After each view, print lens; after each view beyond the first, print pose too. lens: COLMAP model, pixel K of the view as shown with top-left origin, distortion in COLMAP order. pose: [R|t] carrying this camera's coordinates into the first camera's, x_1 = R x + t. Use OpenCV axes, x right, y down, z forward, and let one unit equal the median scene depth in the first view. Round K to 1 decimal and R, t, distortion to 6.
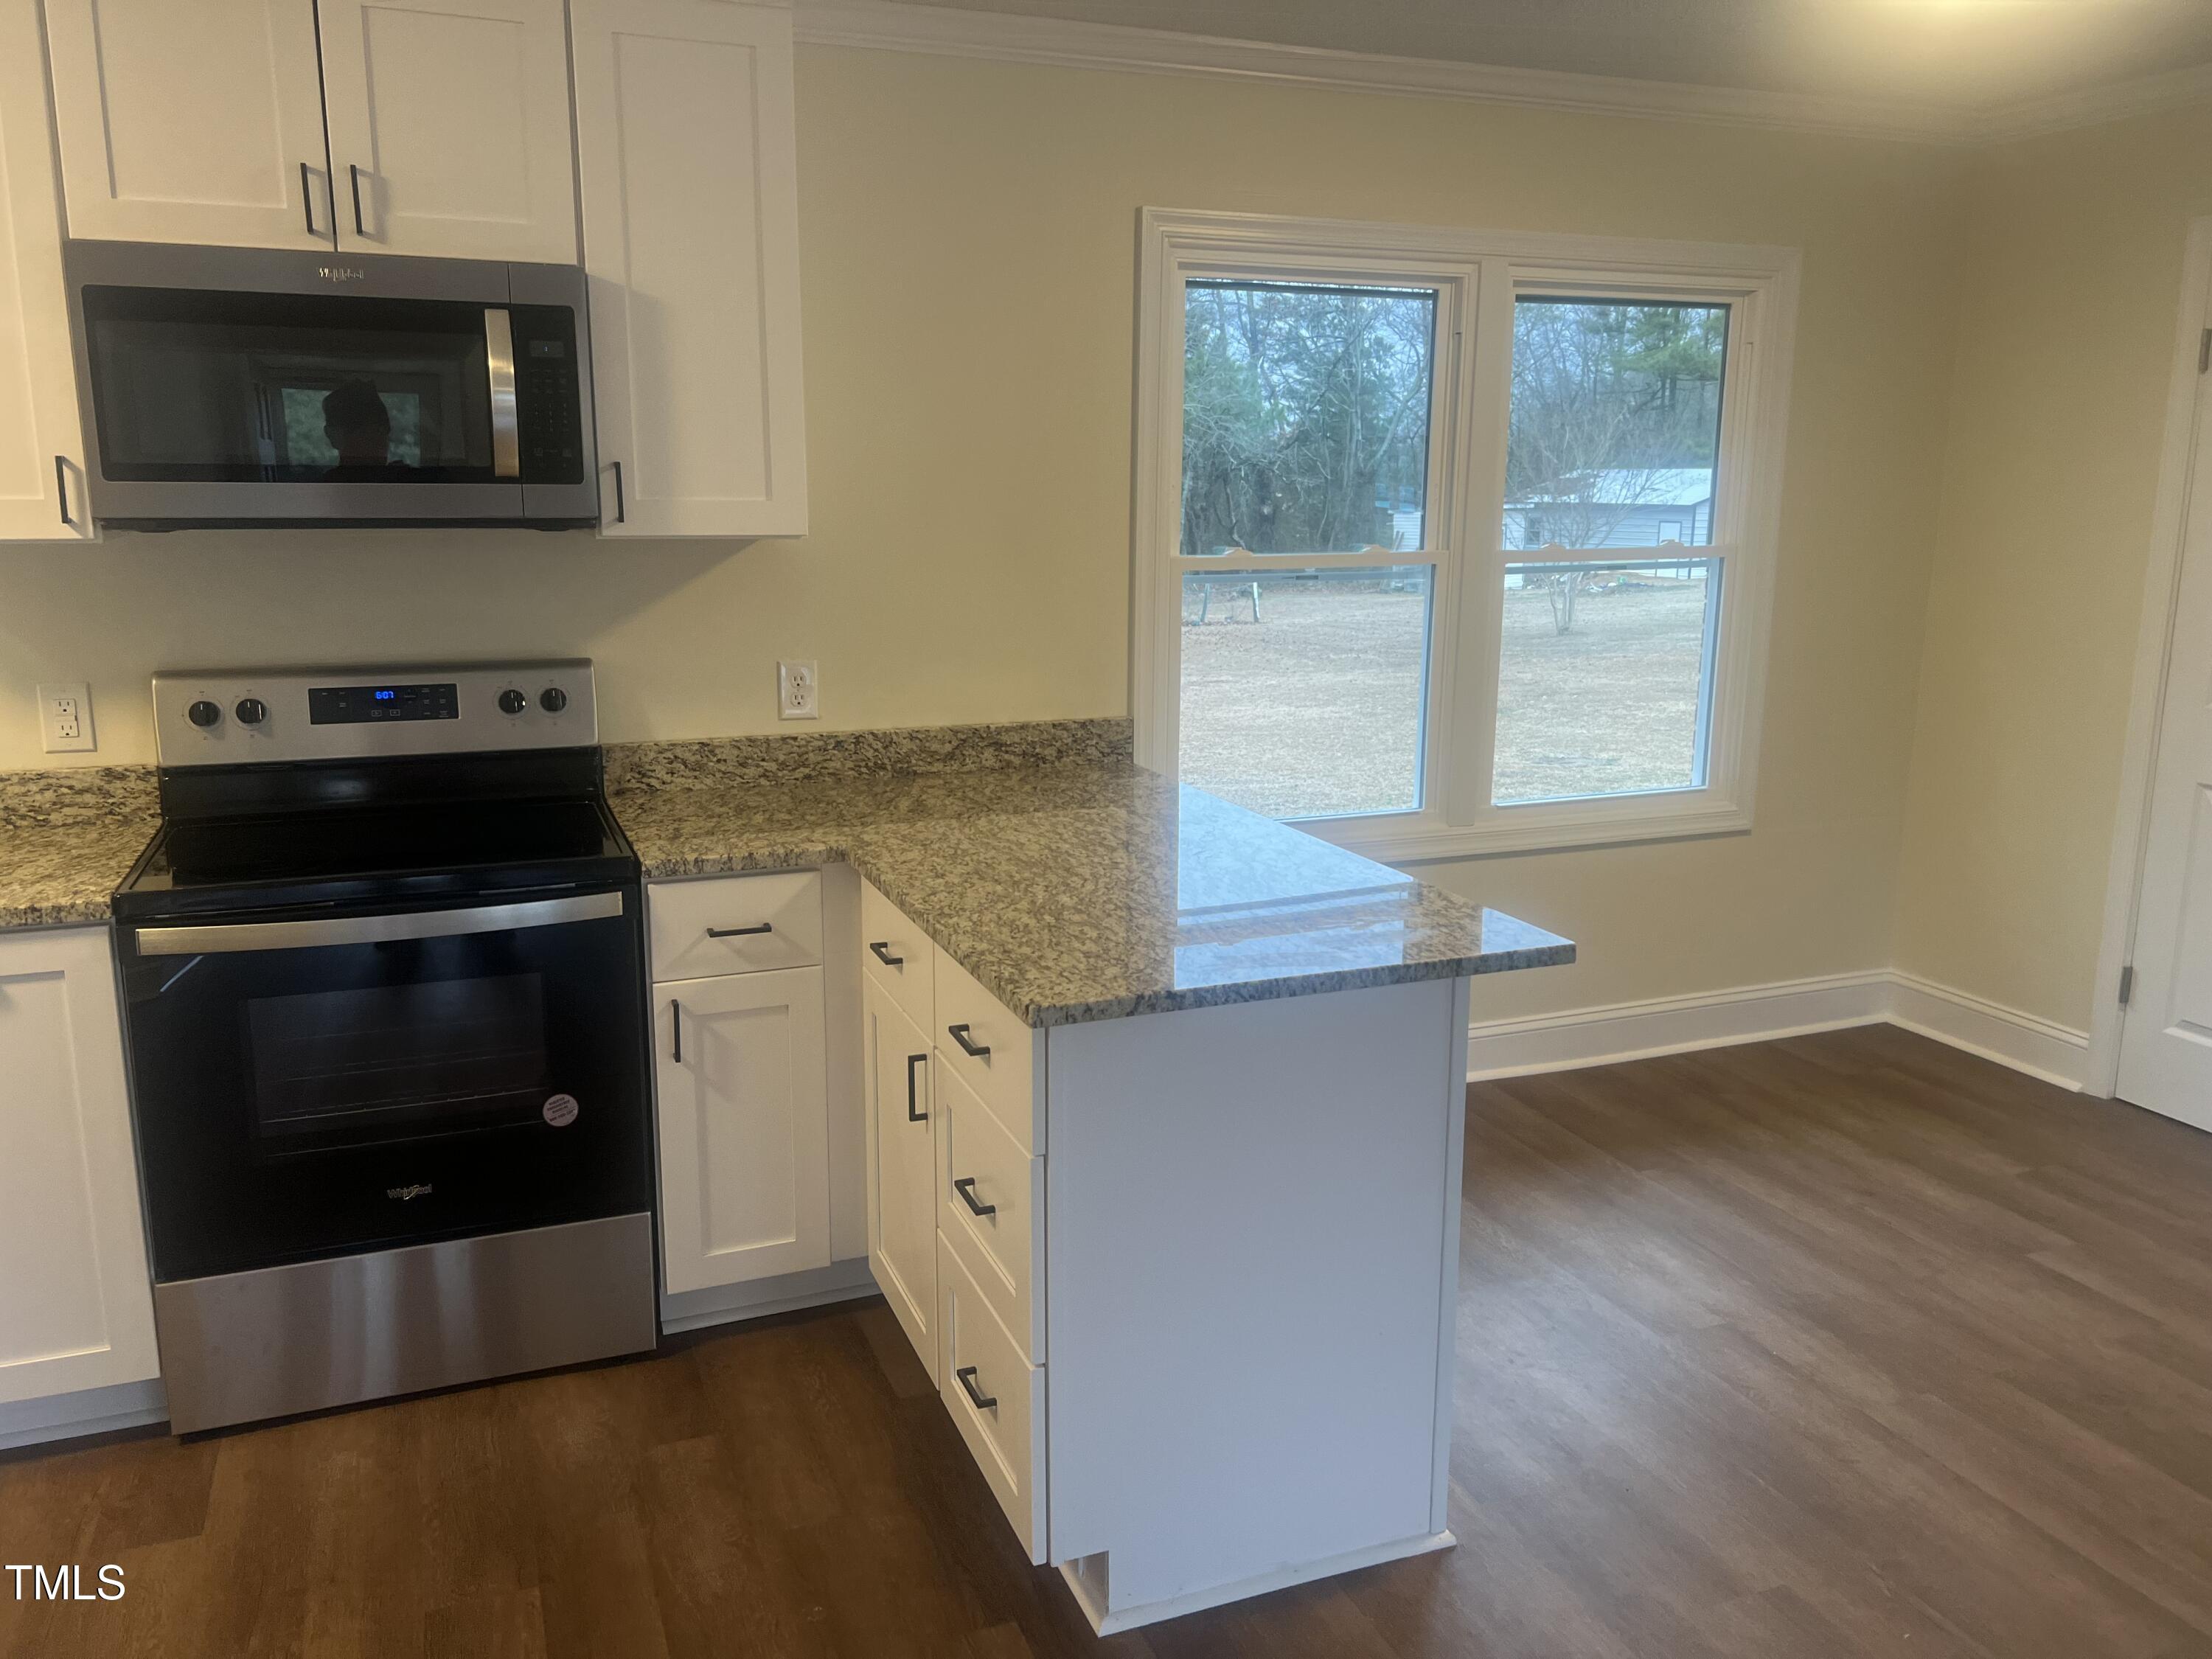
lens RADIAL K [[1651.7, 0, 1096.3], [0, 1651.7, 817.0], [0, 0, 1]] dist [0.042759, -0.068596]
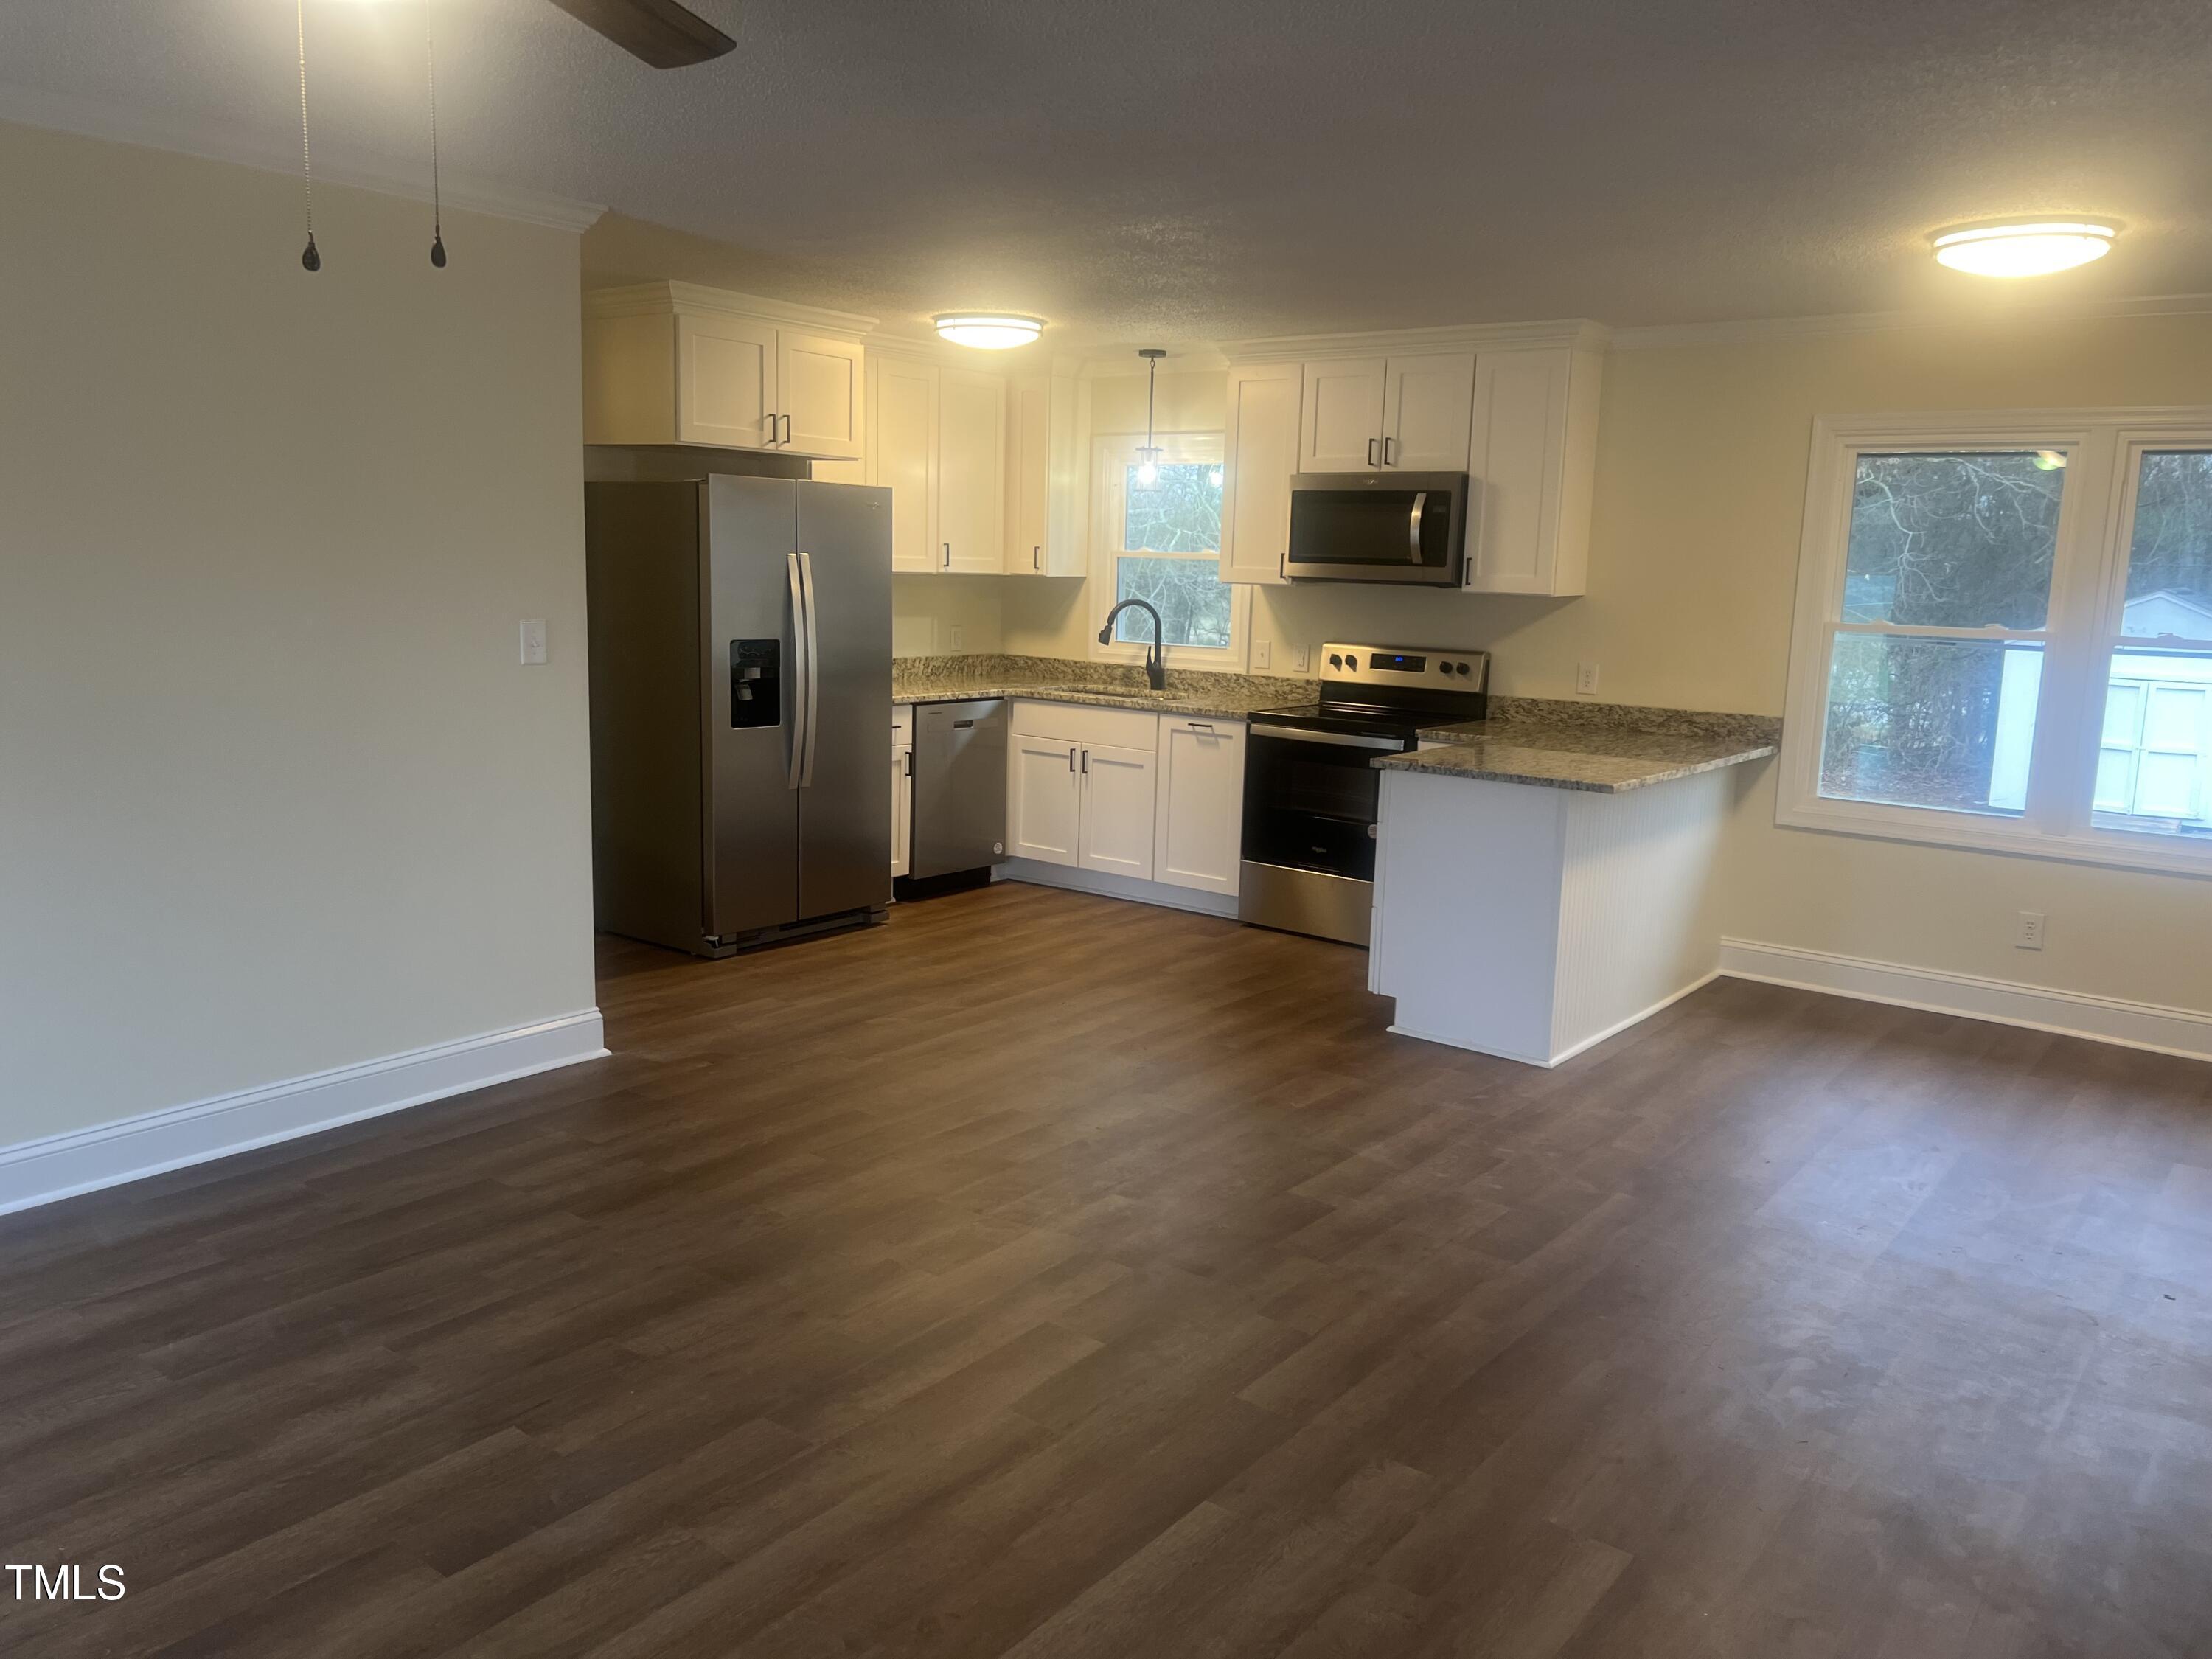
lens RADIAL K [[1651.7, 0, 1125.8], [0, 1651.7, 838.7], [0, 0, 1]] dist [0.042759, -0.068596]
pose [[0.528810, 0.155082, -0.834452, 1.274834], [-0.197801, 0.978611, 0.056523, 0.110469], [0.825370, 0.135165, 0.548175, -0.504560]]
